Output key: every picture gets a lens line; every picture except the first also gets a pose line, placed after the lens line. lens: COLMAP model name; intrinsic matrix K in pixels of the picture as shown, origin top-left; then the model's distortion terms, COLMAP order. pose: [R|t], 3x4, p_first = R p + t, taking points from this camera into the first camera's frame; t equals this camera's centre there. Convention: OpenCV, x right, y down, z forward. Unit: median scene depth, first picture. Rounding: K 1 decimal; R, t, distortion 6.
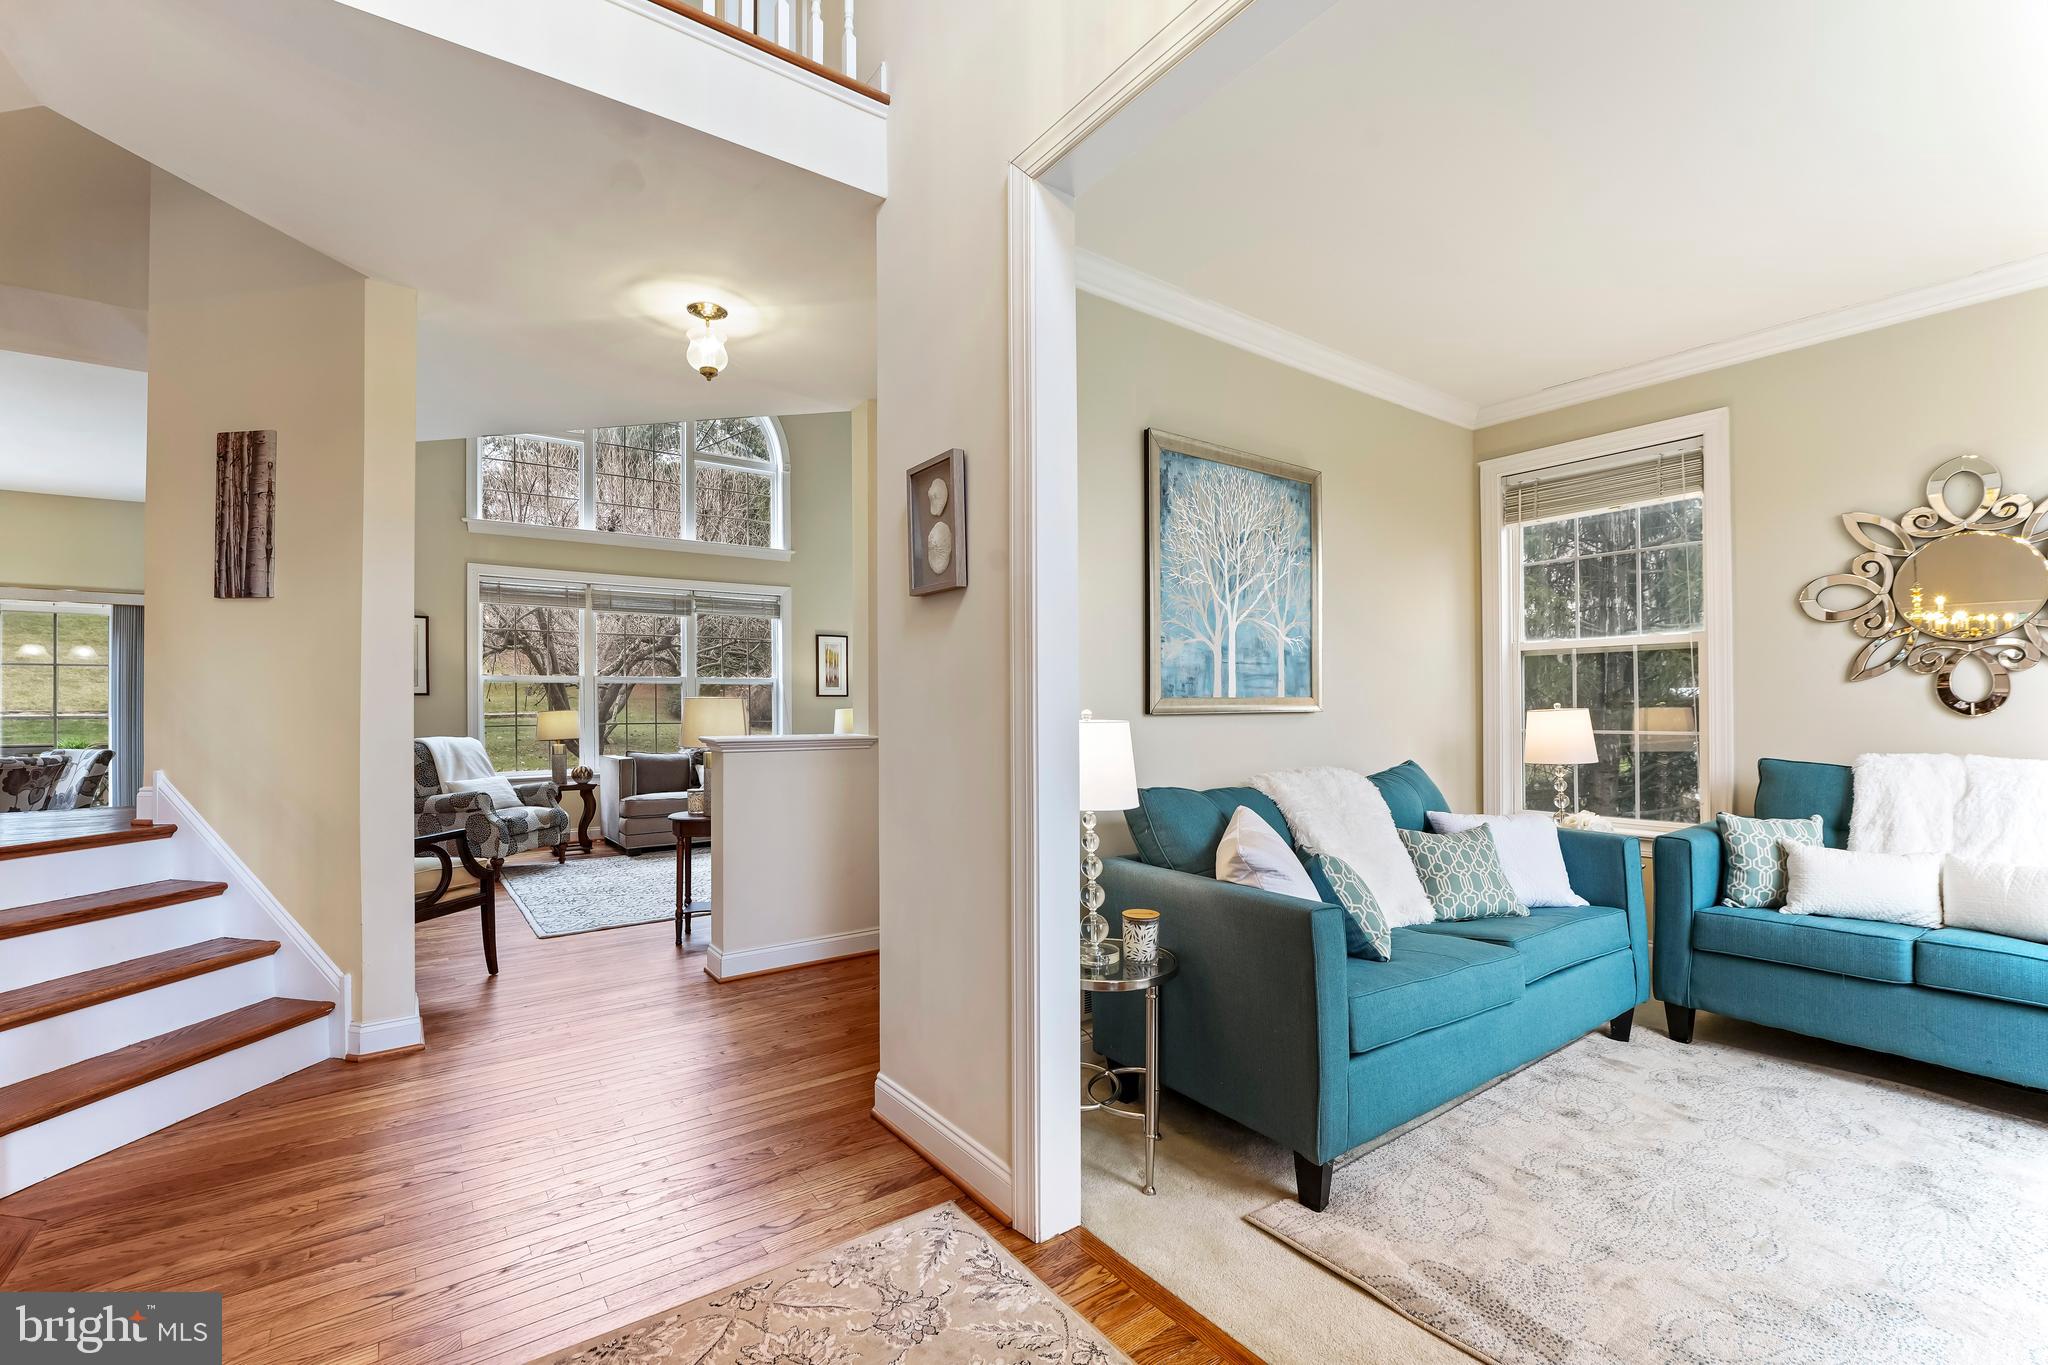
lens RADIAL K [[858.7, 0, 994.2], [0, 858.7, 694.8], [0, 0, 1]] dist [-0.018194, 0.000127]
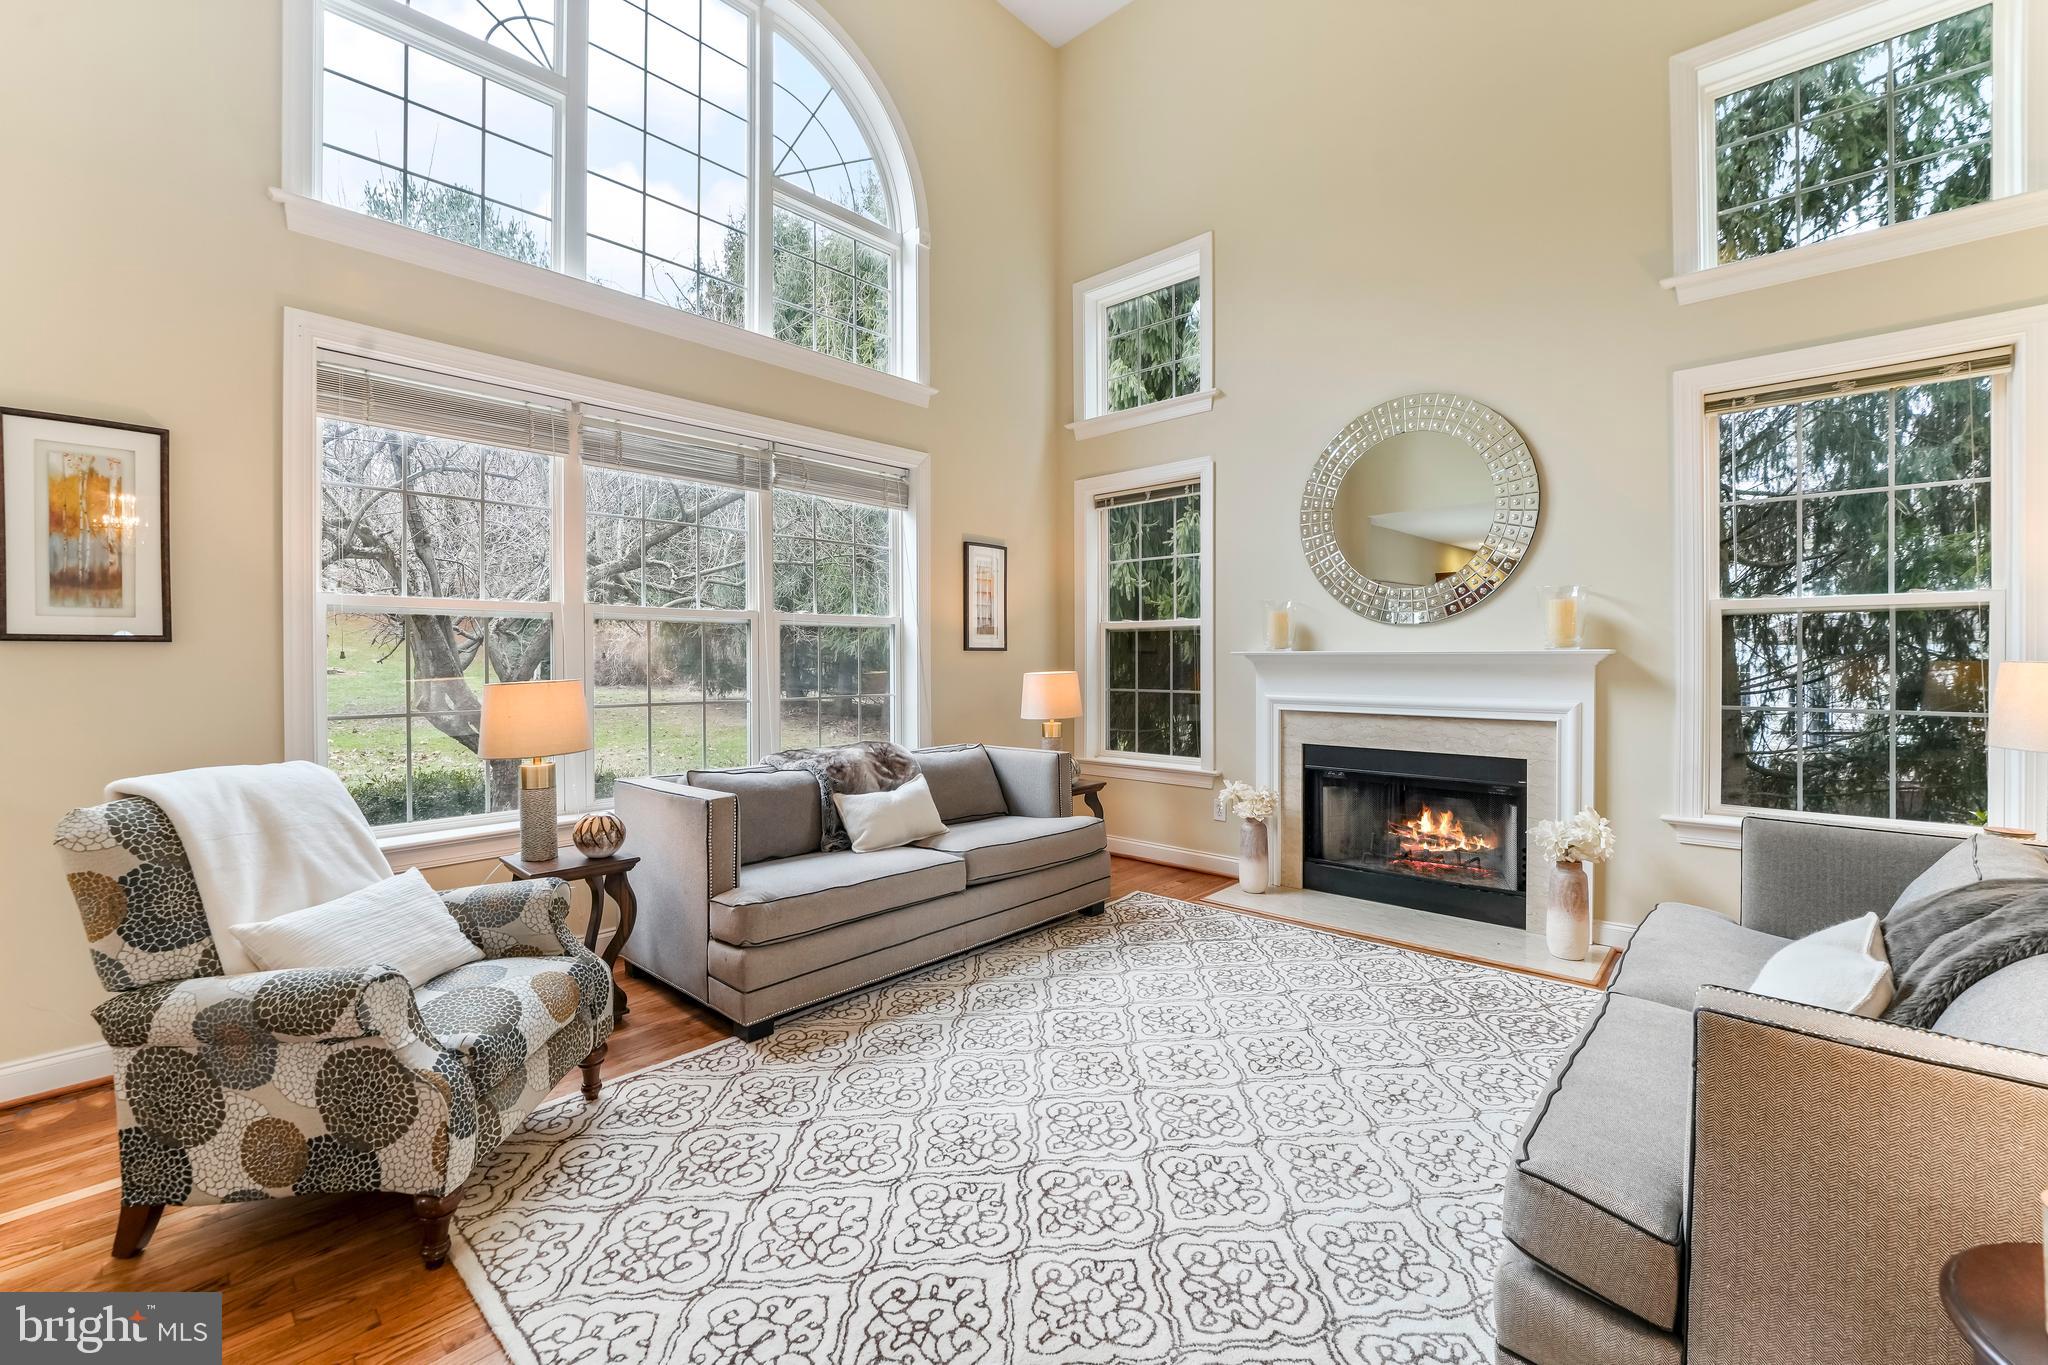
lens RADIAL K [[845.0, 0, 1023.0], [0, 845.0, 659.9], [0, 0, 1]] dist [-0.020031, 0.000327]
pose [[0.976165, 0.006848, 0.216924, -0.845284], [-0.010329, 0.999835, 0.014919, -0.000559], [-0.216786, -0.016804, 0.976075, 1.272885]]
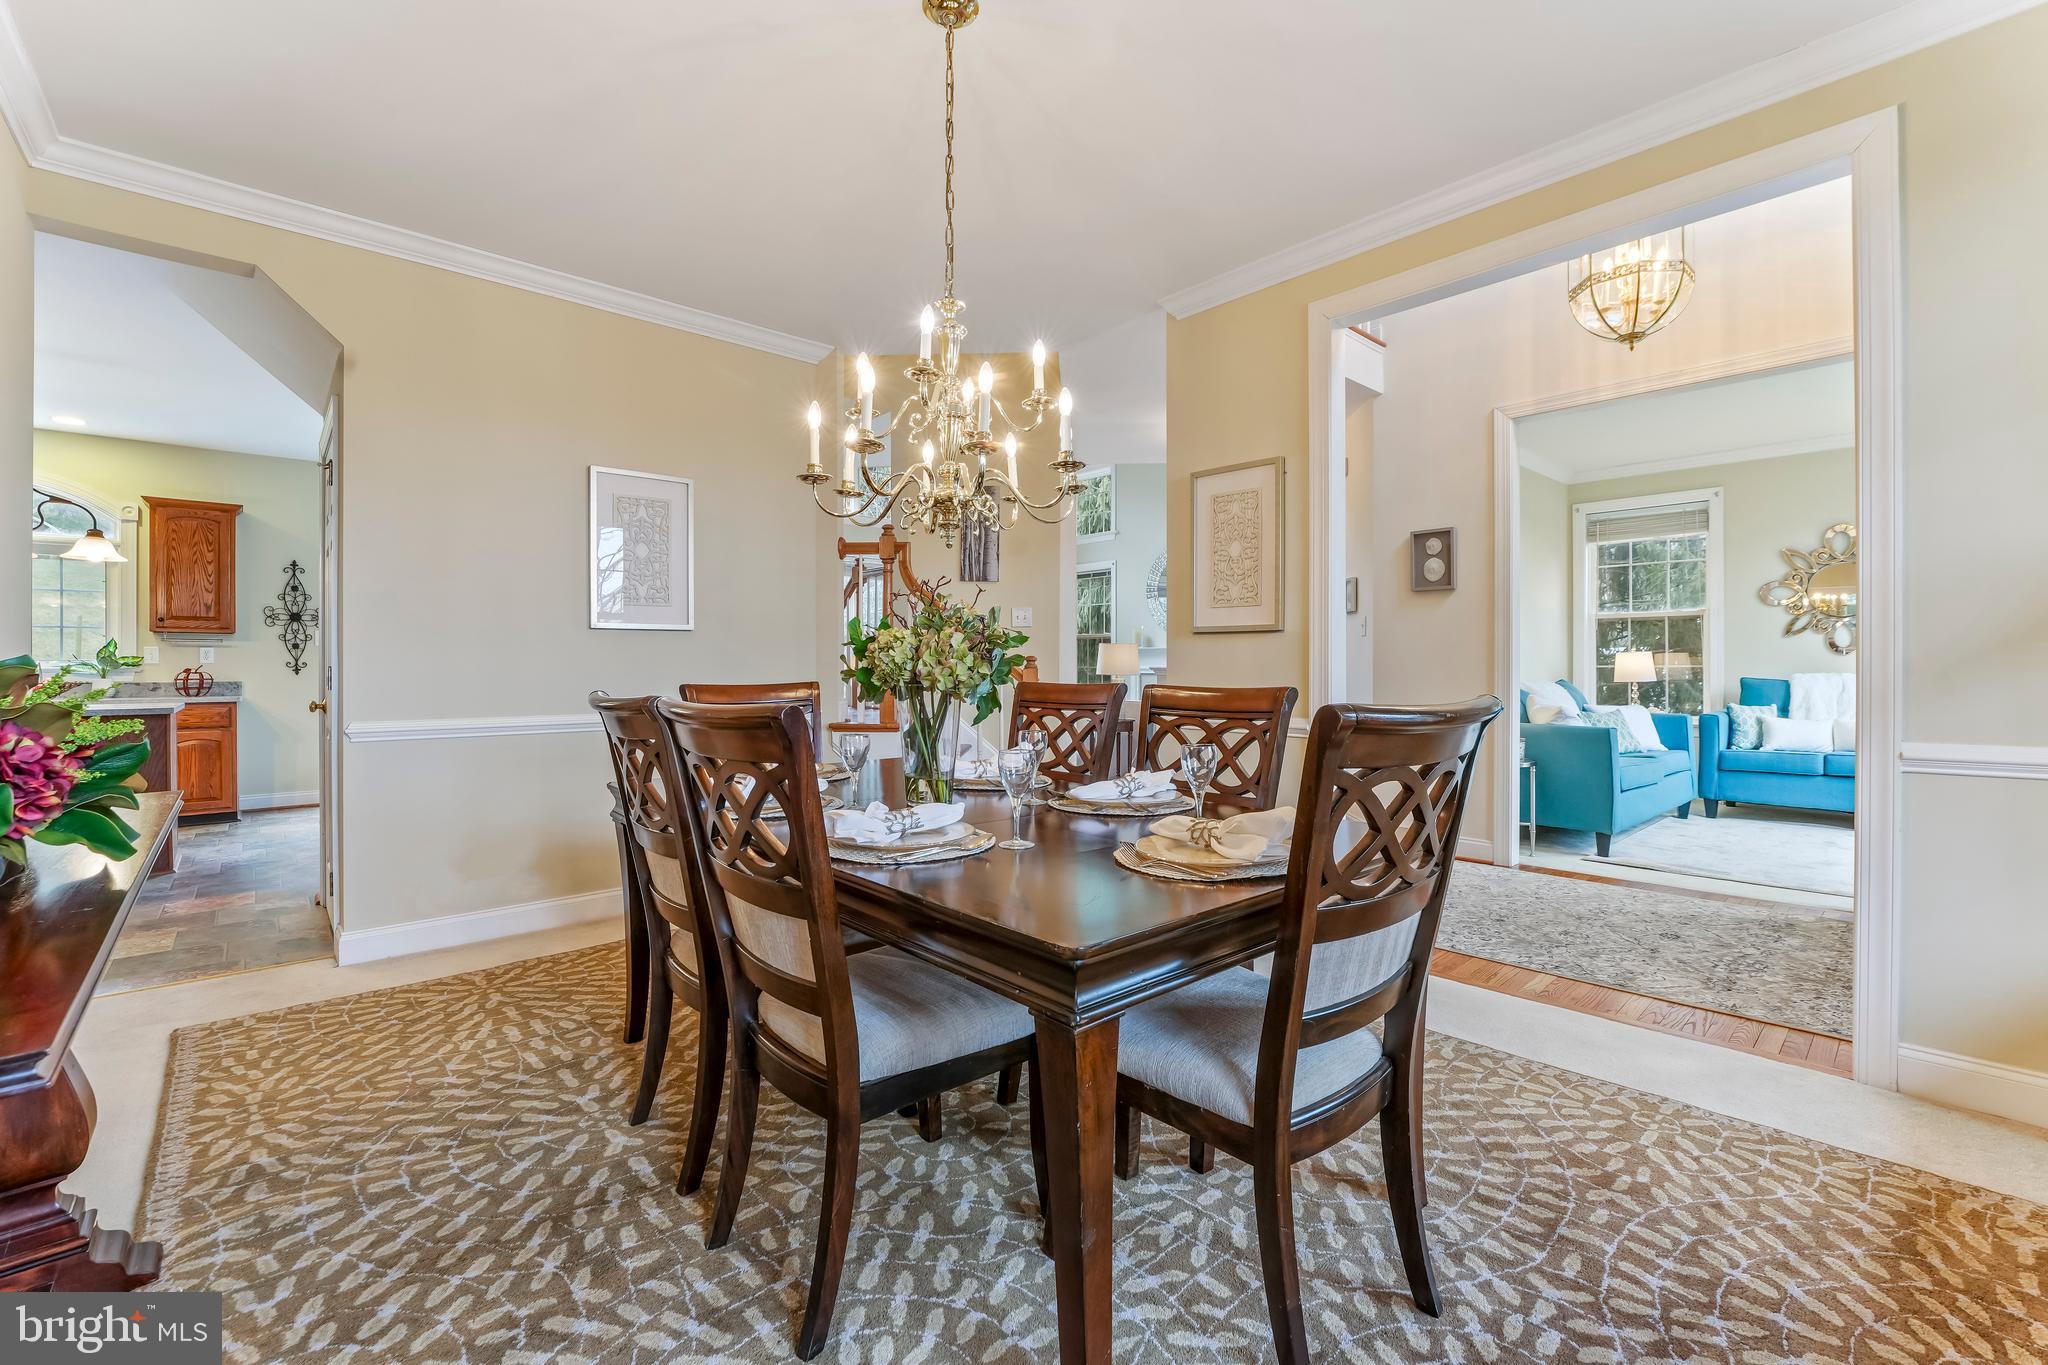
lens RADIAL K [[845.0, 0, 1023.0], [0, 845.0, 659.9], [0, 0, 1]] dist [-0.020031, 0.000327]
pose [[0.994184, 0.005024, 0.107578, -0.910075], [-0.005883, 0.999953, 0.007670, 0.031574], [-0.107534, -0.008258, 0.994167, -0.691633]]
